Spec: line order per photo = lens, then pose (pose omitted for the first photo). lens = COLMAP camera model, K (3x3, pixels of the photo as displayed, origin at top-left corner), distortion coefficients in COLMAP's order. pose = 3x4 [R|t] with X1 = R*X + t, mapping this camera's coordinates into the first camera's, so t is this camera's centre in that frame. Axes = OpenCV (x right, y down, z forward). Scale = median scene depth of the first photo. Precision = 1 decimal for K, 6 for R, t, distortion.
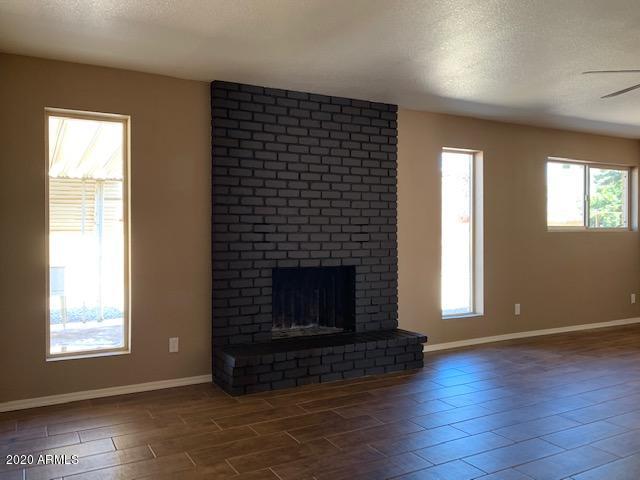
lens RADIAL K [[515.0, 0, 321.3], [0, 515.0, 241.7], [0, 0, 1]] dist [0.012843, -0.014889]
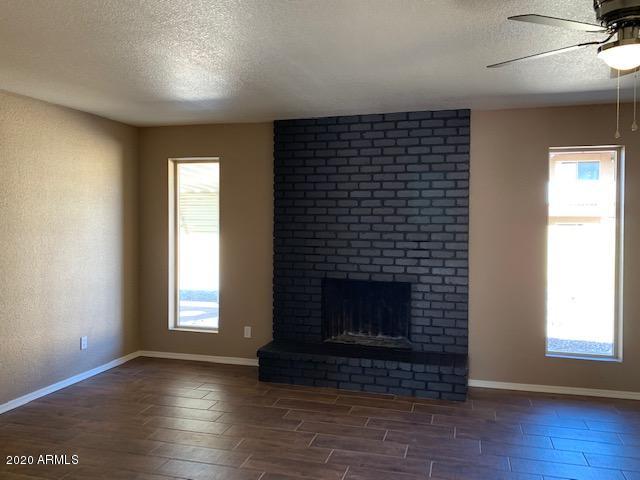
lens RADIAL K [[515.0, 0, 315.2], [0, 515.0, 238.1], [0, 0, 1]] dist [0.012843, -0.014889]
pose [[0.713738, 0.024902, -0.699970, 0.646374], [-0.023856, 0.999652, 0.011238, -0.046056], [0.700007, 0.008677, 0.714084, 0.182999]]
